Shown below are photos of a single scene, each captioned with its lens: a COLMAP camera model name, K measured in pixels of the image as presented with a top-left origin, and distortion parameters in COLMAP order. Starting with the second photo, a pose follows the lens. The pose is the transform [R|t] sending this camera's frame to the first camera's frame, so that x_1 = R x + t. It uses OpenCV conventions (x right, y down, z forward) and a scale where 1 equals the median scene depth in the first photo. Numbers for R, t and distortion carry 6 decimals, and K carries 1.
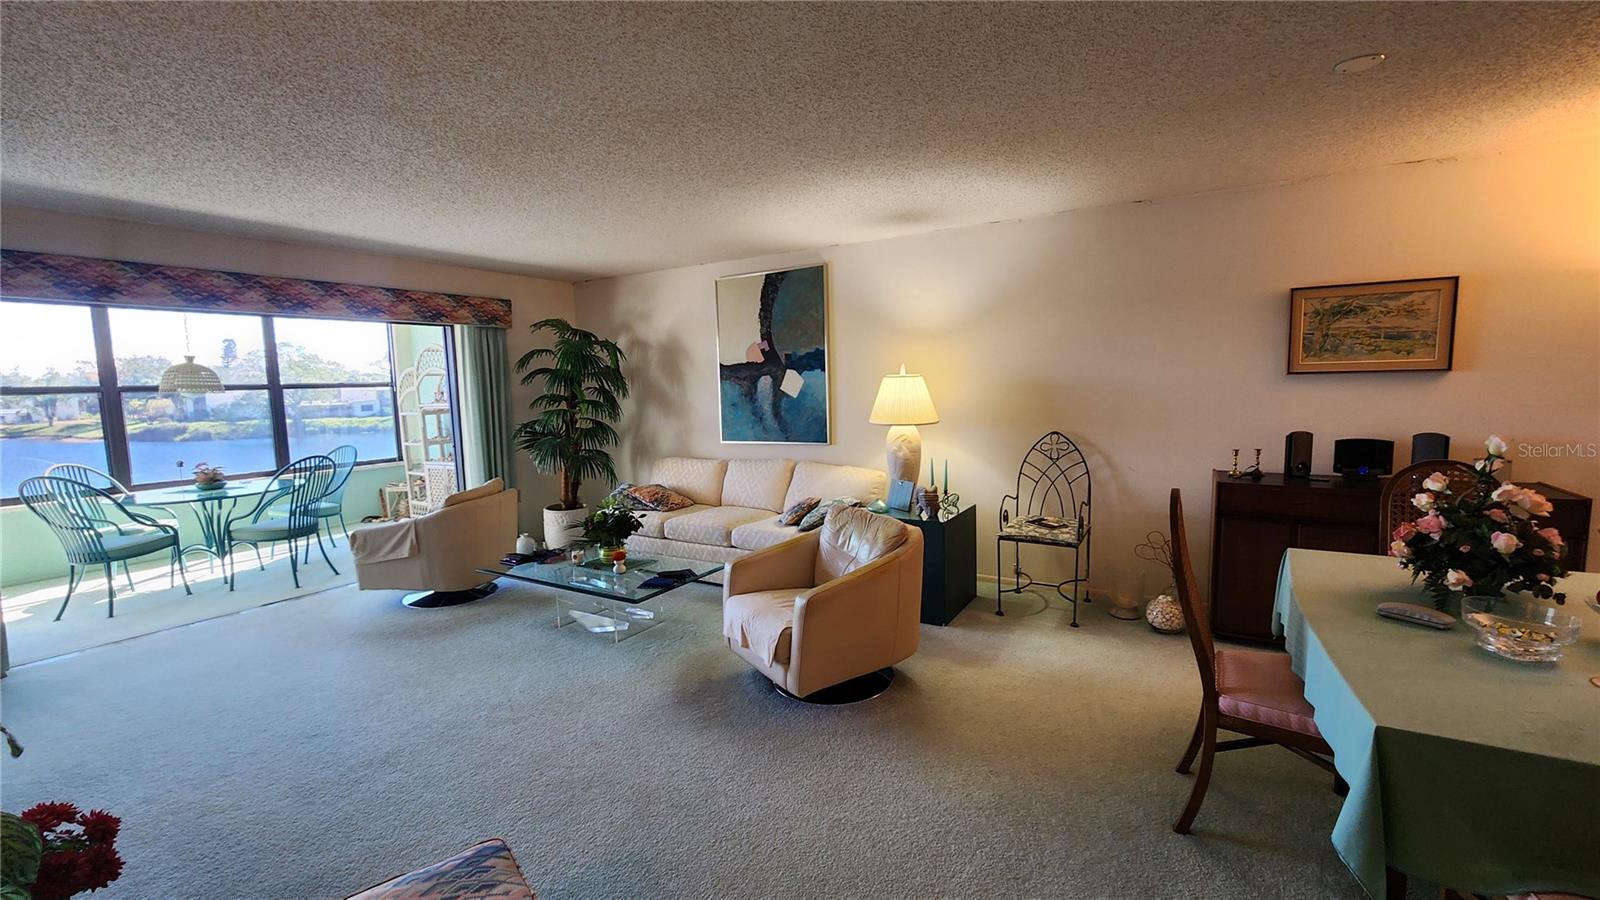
lens RADIAL K [[657.1, 0, 814.1], [0, 657.1, 442.2], [0, 0, 1]] dist [-0.001321, -0.000657]
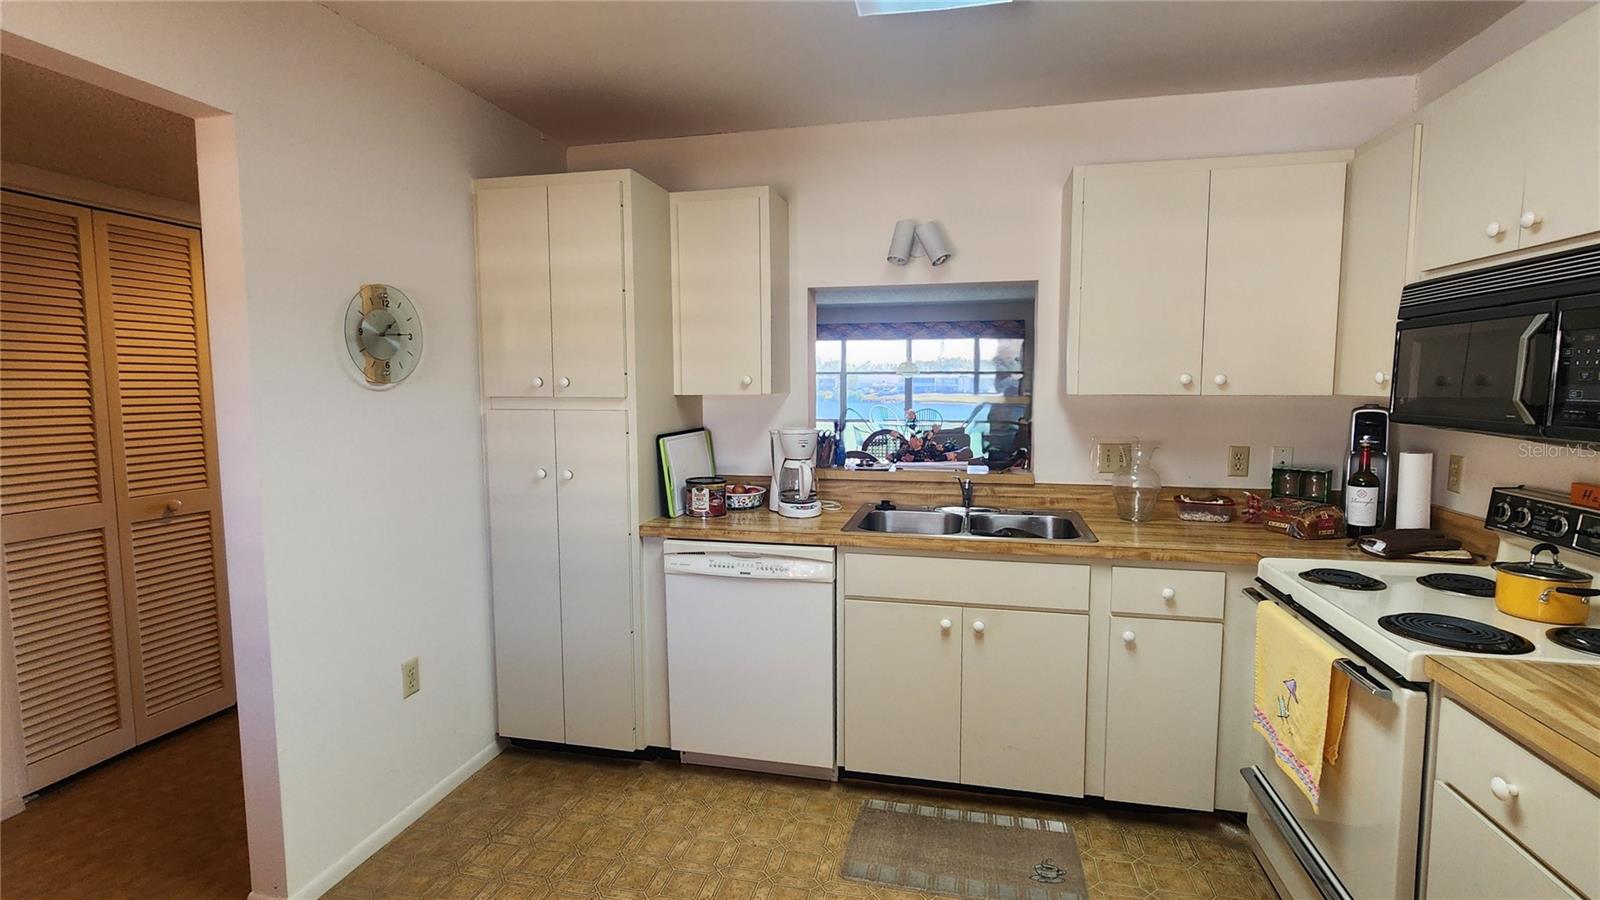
lens RADIAL K [[730.8, 0, 809.5], [0, 730.8, 444.8], [0, 0, 1]] dist [-0.002713, -0.000444]
pose [[0.304615, 0.112319, -0.945830, 1.138034], [-0.097045, 0.991515, 0.086490, -0.028736], [0.947519, 0.065442, 0.312930, 0.008106]]
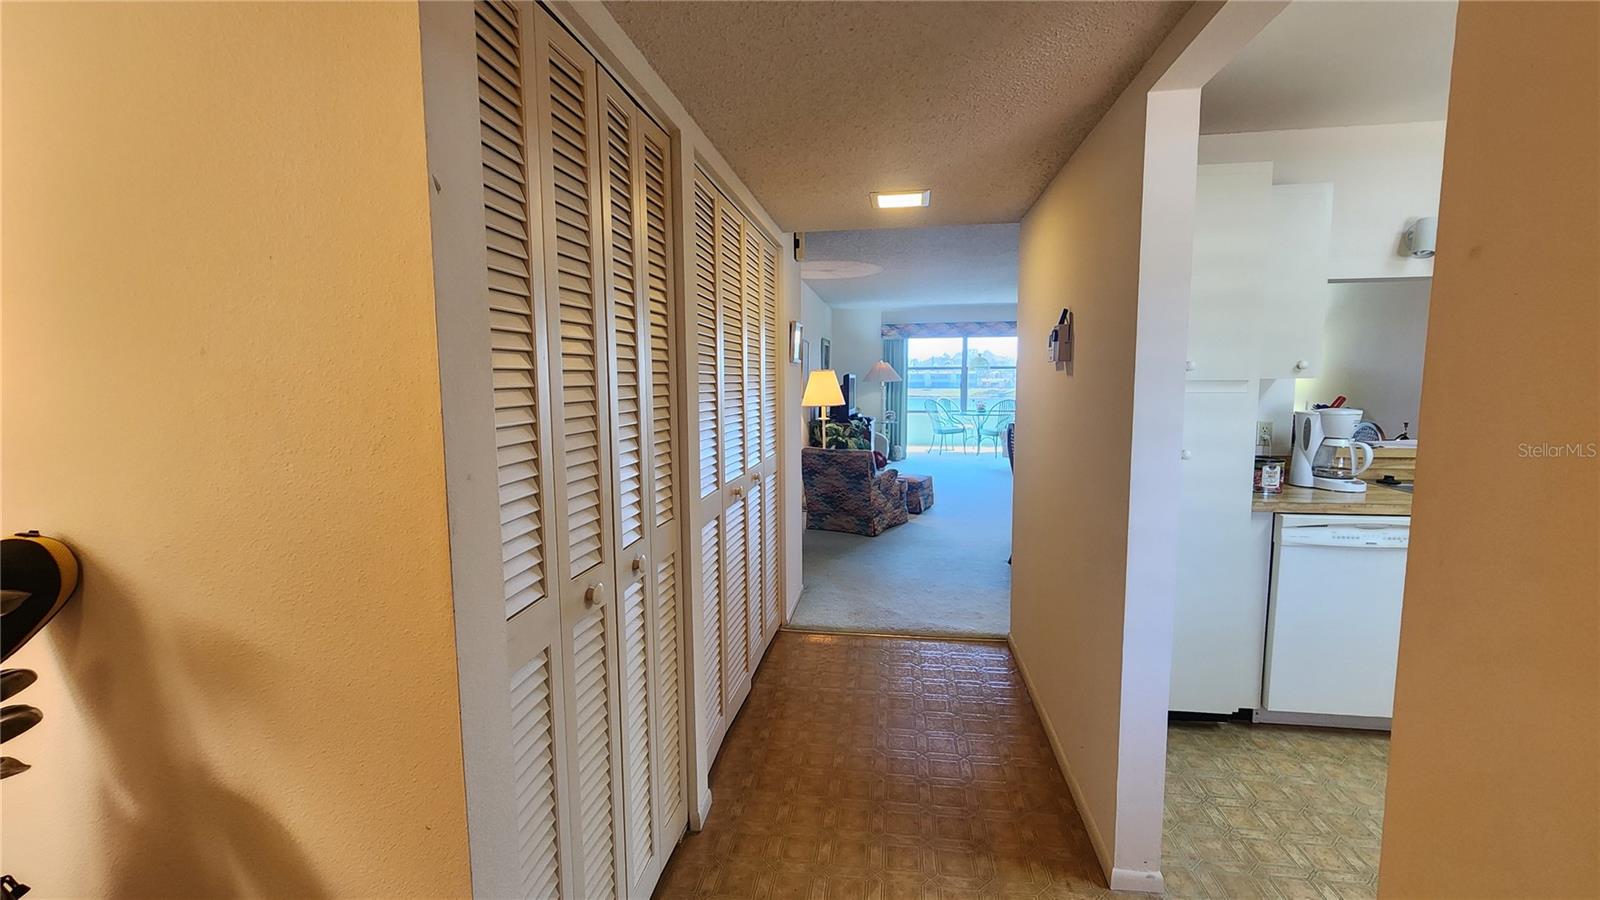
lens RADIAL K [[657.1, 0, 800.4], [0, 657.1, 451.5], [0, 0, 1]] dist [-0.001321, -0.000657]
pose [[0.371319, 0.127980, -0.919643, 0.945599], [-0.086855, 0.990900, 0.102828, 0.024391], [0.924434, 0.041694, 0.379055, -0.427278]]
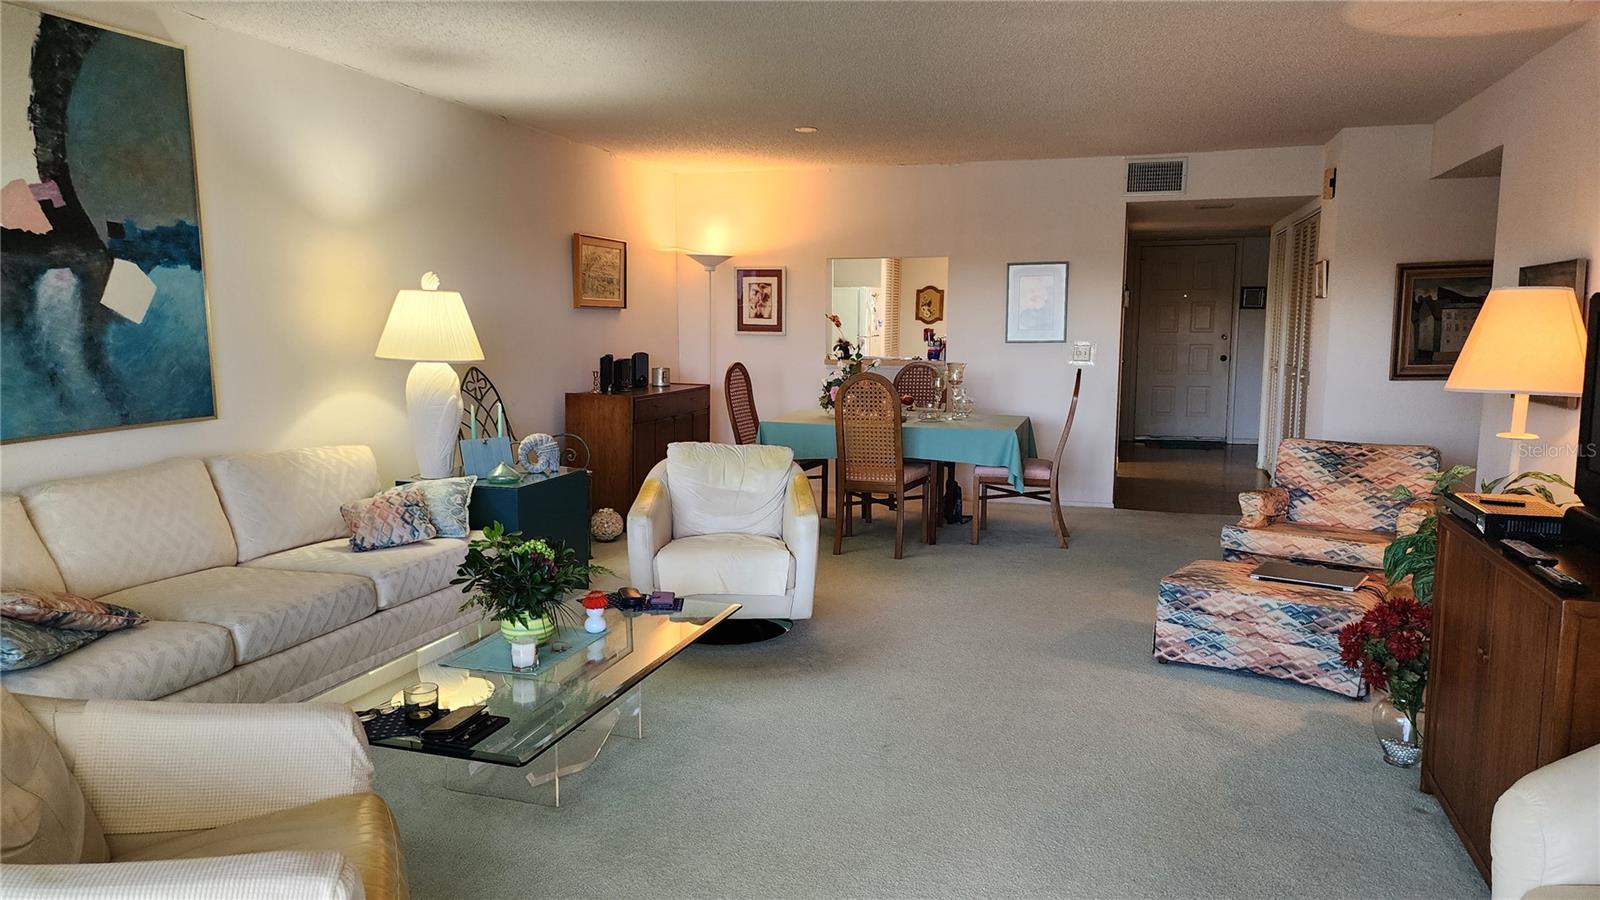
lens RADIAL K [[1013.0, 0, 799.9], [0, 1013.0, 447.3], [0, 0, 1]] dist [-0.041272, -0.001122]
pose [[-0.230353, -0.094129, 0.968544, -0.784198], [0.092756, 0.988655, 0.118144, -0.022786], [-0.968676, 0.117053, -0.219009, 0.716081]]
